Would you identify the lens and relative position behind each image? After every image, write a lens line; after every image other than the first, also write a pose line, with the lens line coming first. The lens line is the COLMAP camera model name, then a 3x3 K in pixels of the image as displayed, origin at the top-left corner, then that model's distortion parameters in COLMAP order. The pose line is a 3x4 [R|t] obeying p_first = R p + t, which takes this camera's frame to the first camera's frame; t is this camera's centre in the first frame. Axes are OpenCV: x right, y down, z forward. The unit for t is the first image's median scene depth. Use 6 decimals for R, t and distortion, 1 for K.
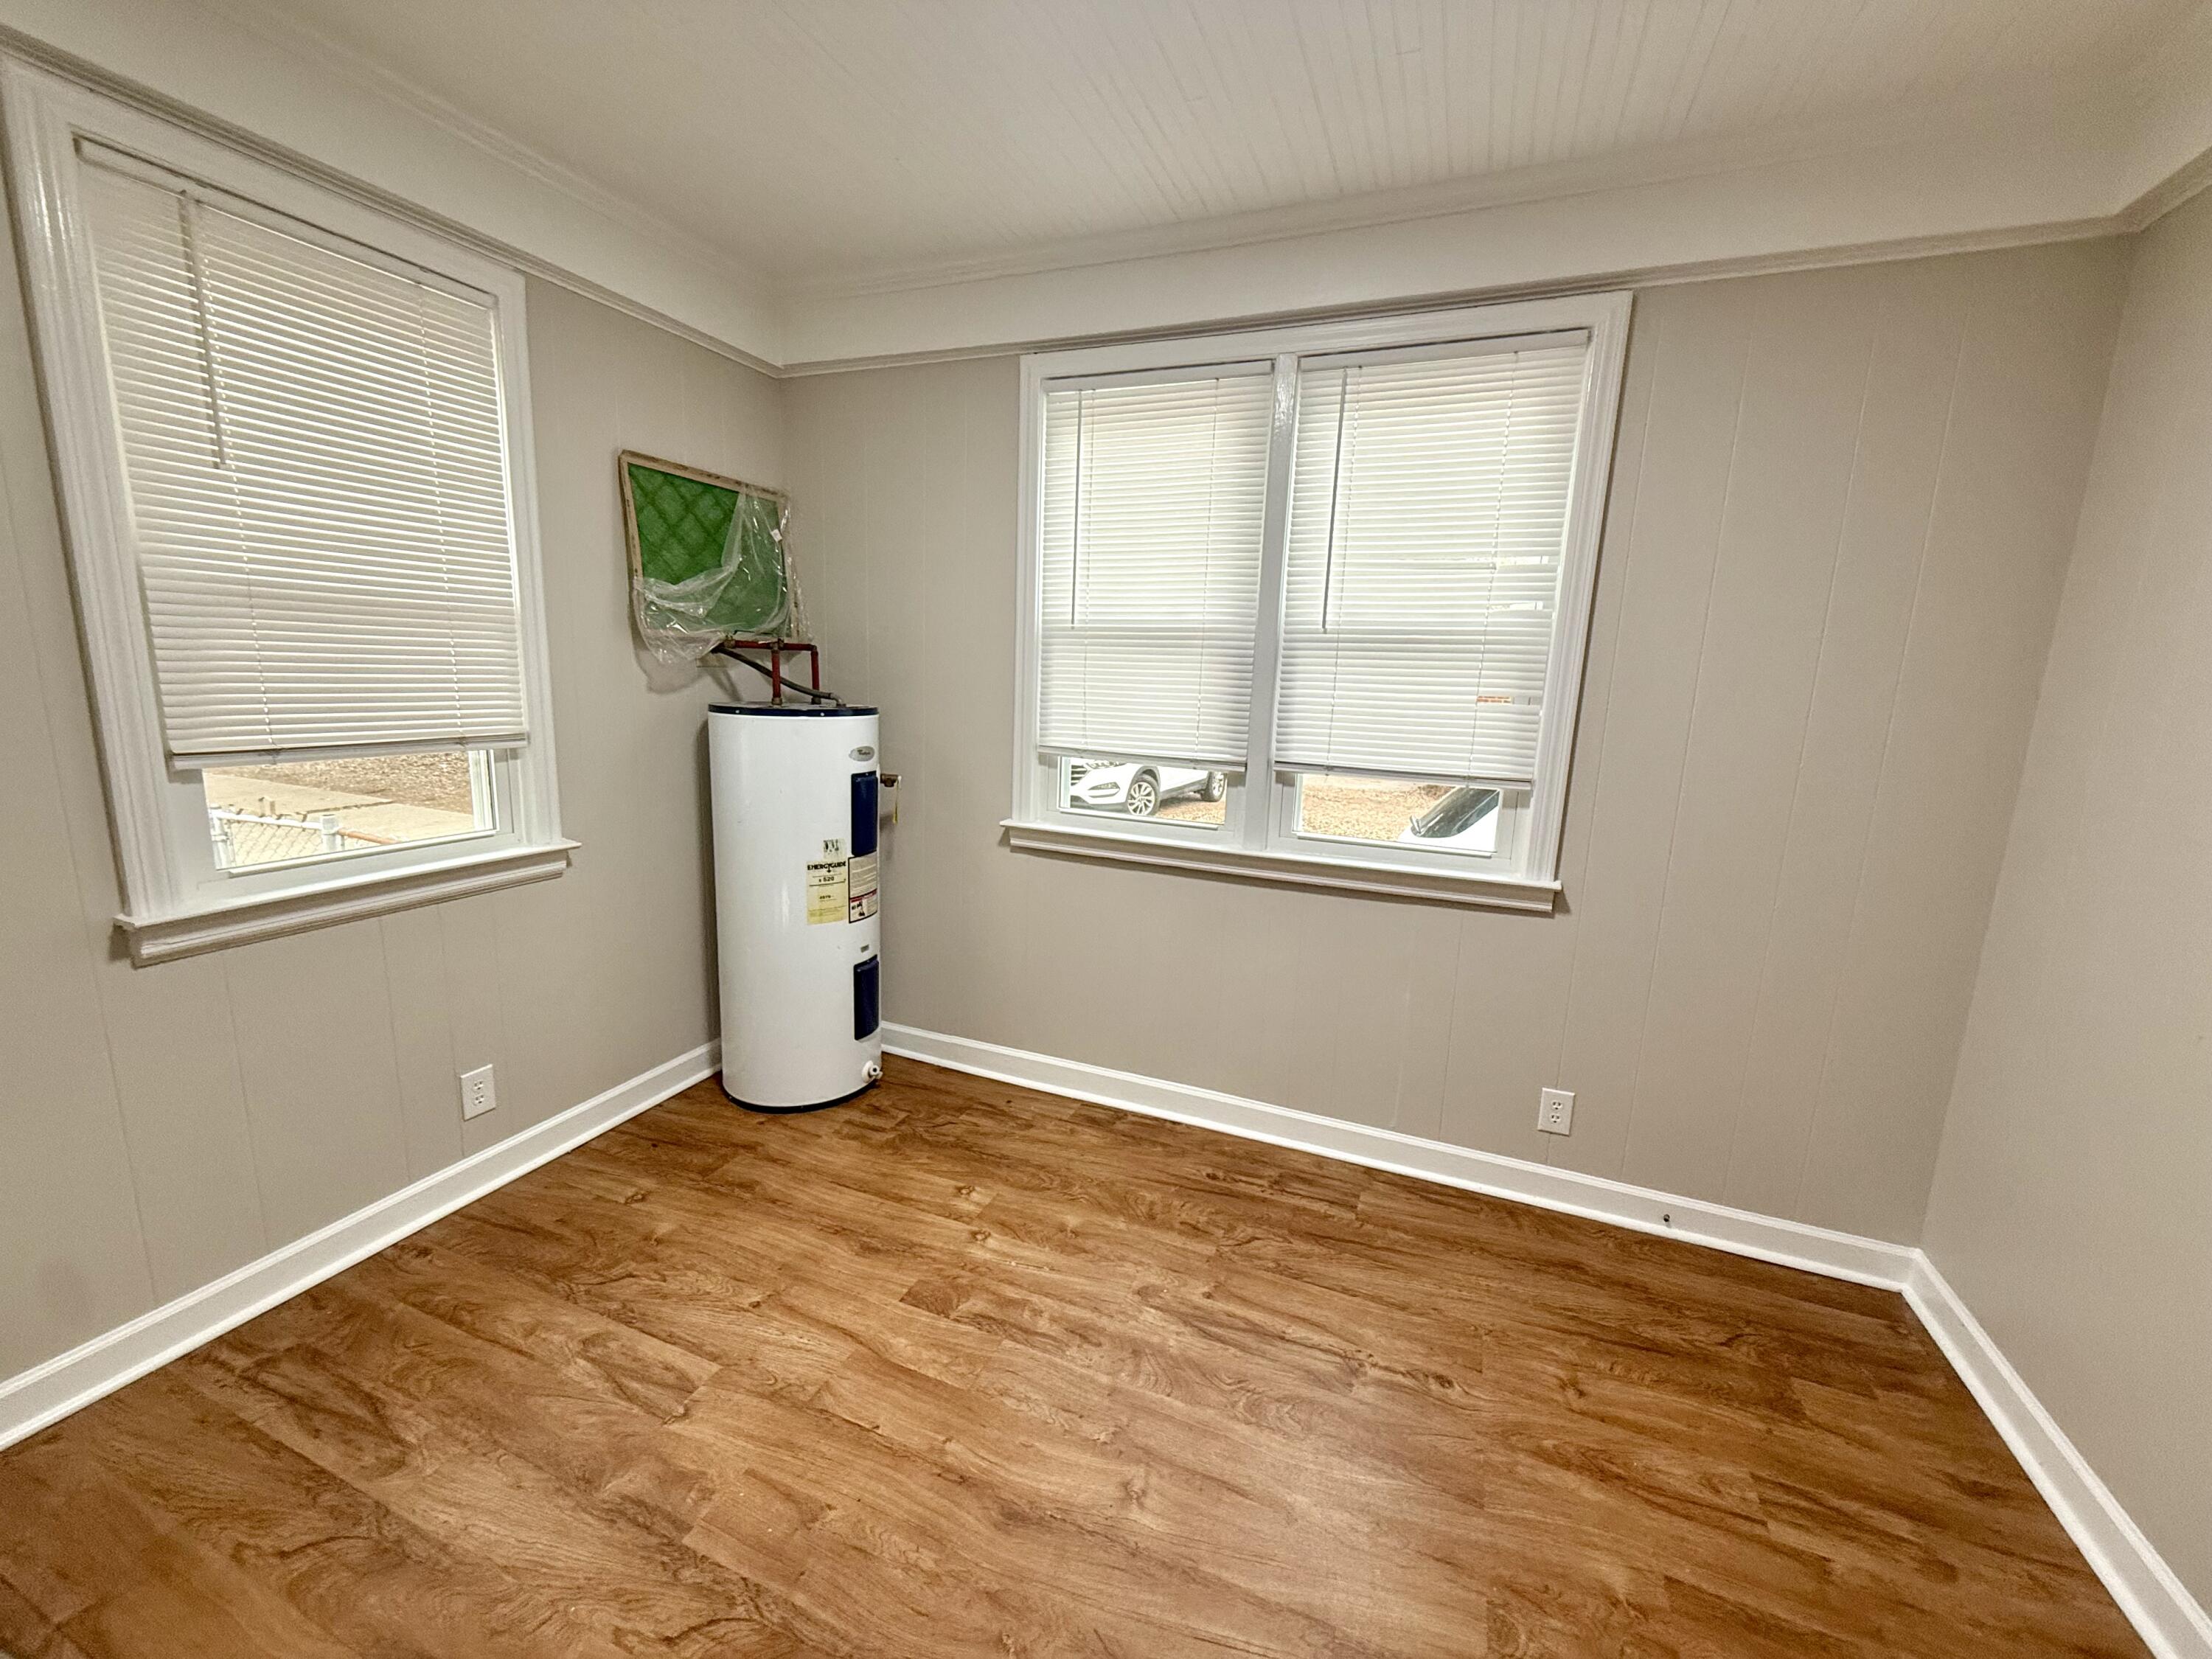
lens RADIAL K [[883.0, 0, 1106.0], [0, 883.0, 829.5], [0, 0, 1]] dist [0.002238, 0.000075]
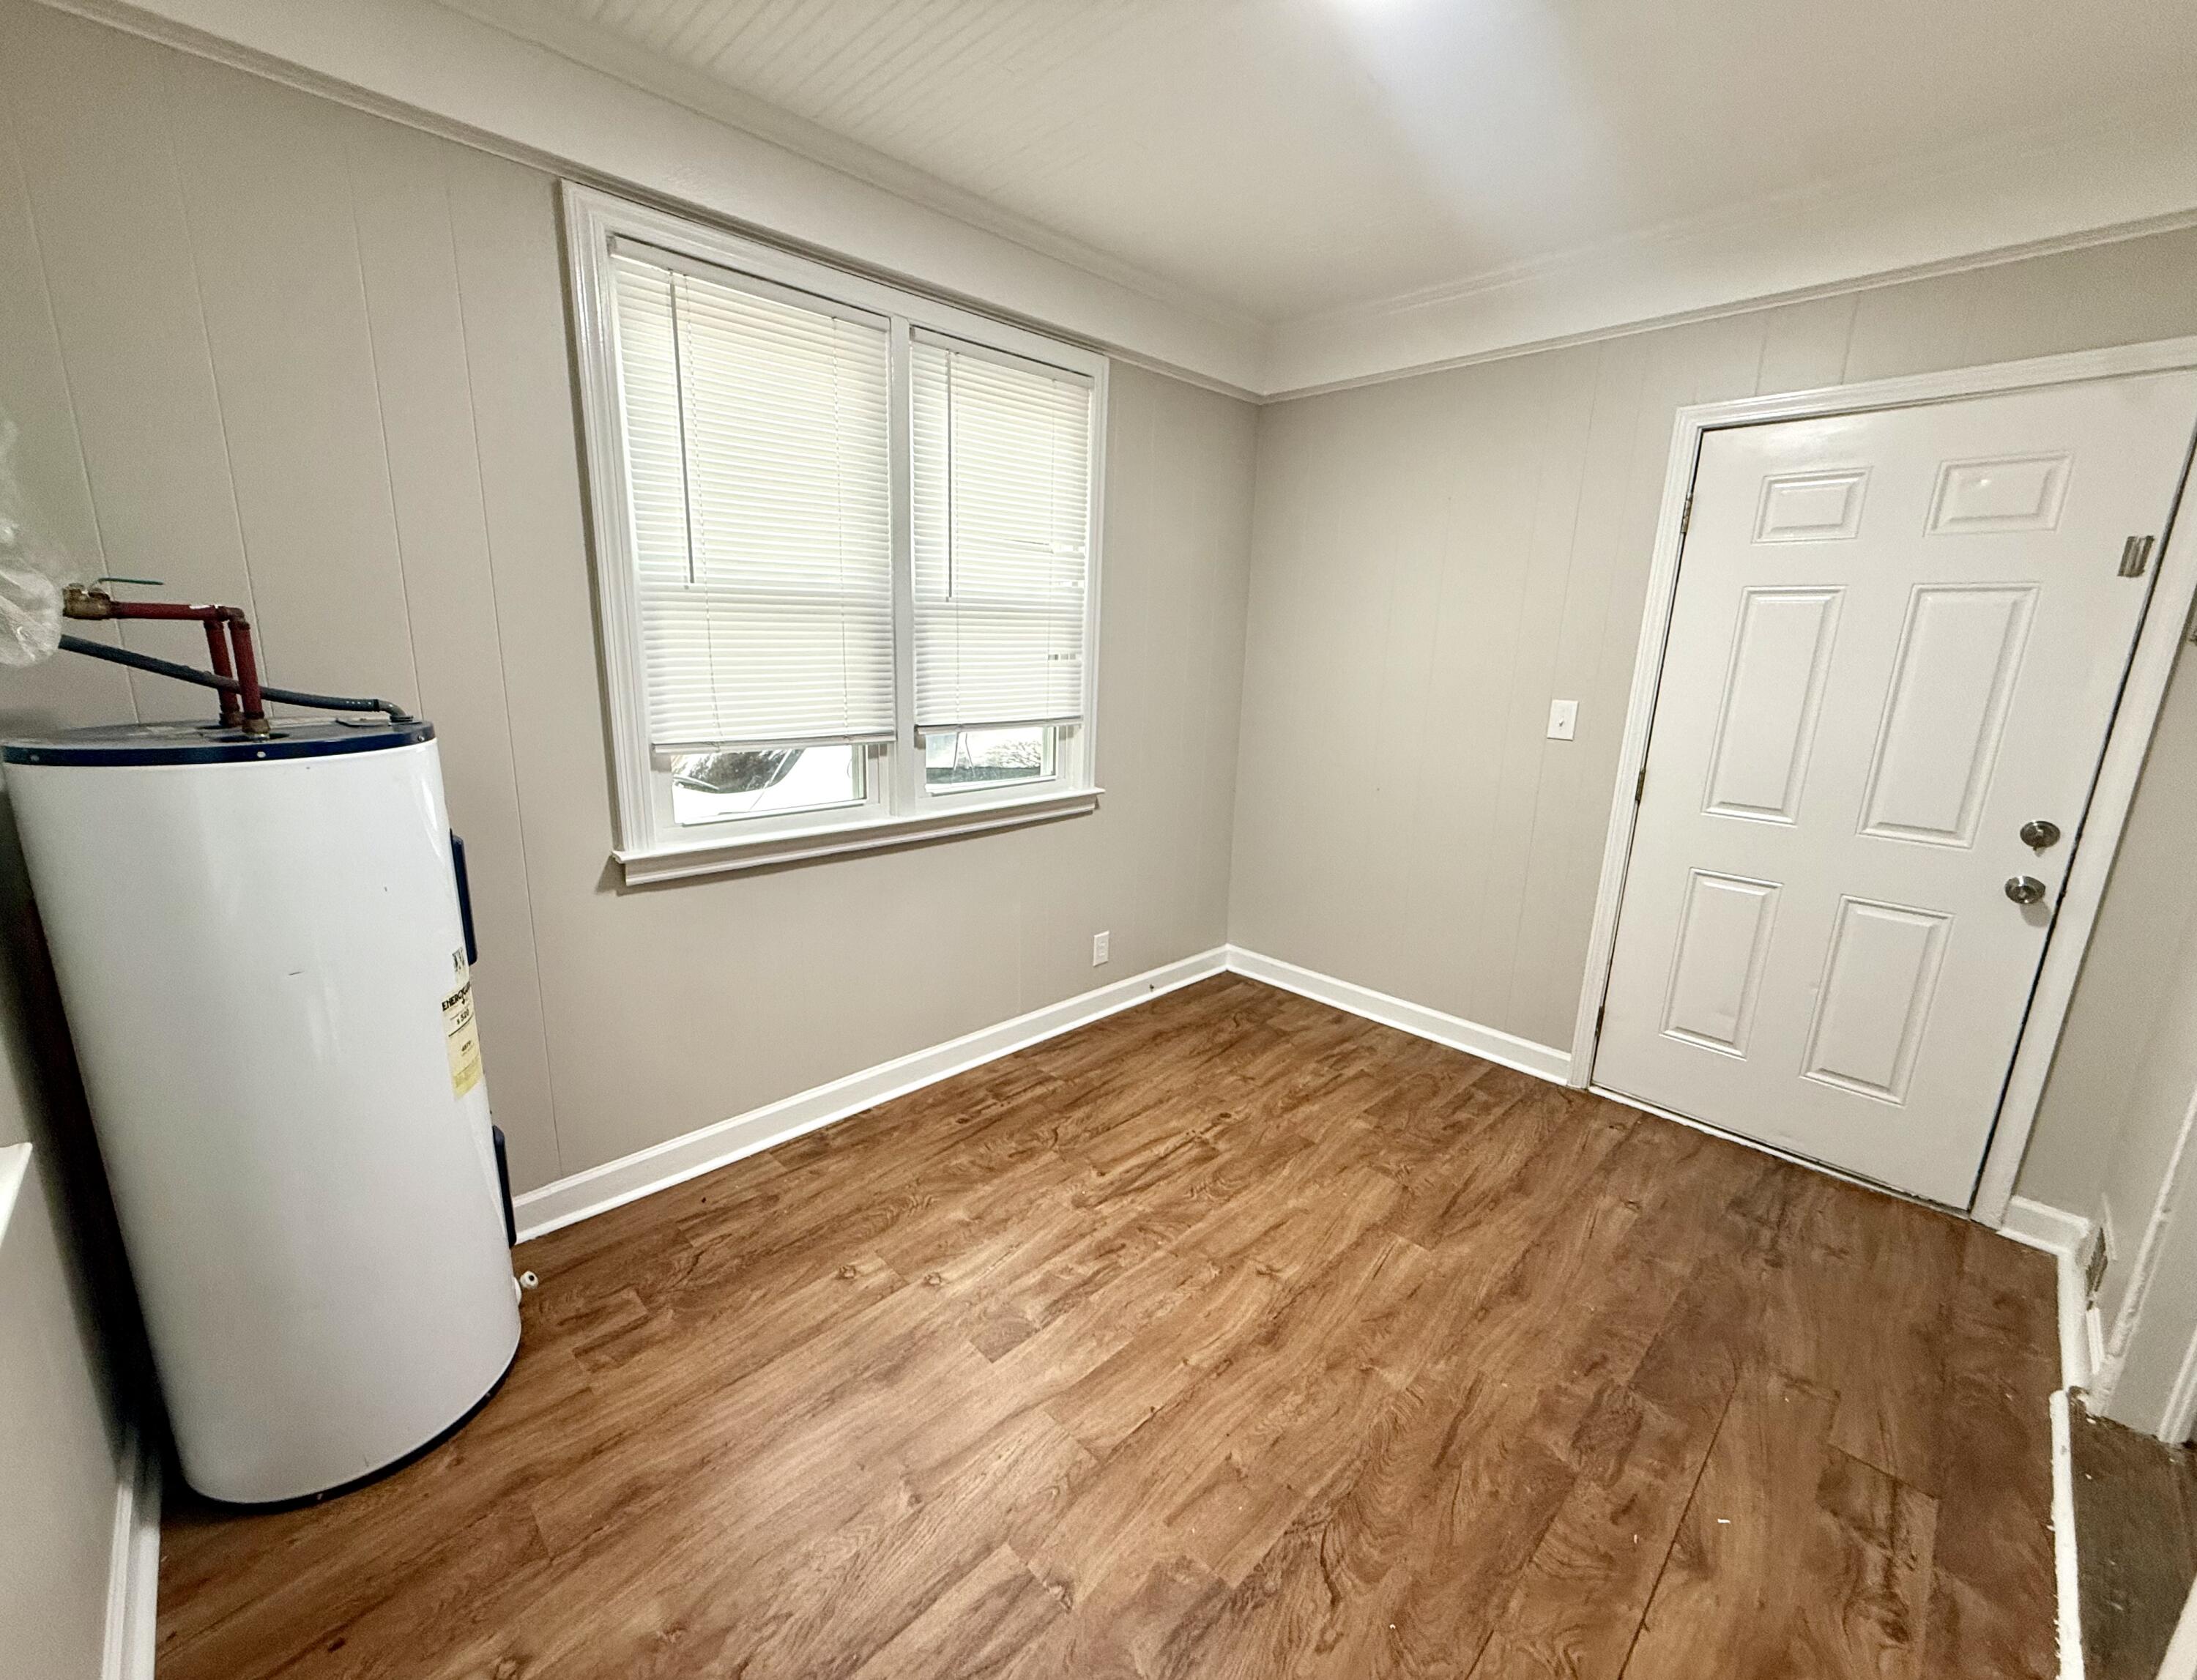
lens RADIAL K [[896.7, 0, 1071.1], [0, 896.7, 852.0], [0, 0, 1]] dist [0.000285, 0.004029]
pose [[0.405896, -0.240908, 0.881596, -0.874437], [0.158373, 0.968579, 0.191761, -0.134721], [-0.900093, 0.061786, 0.431296, 0.492989]]
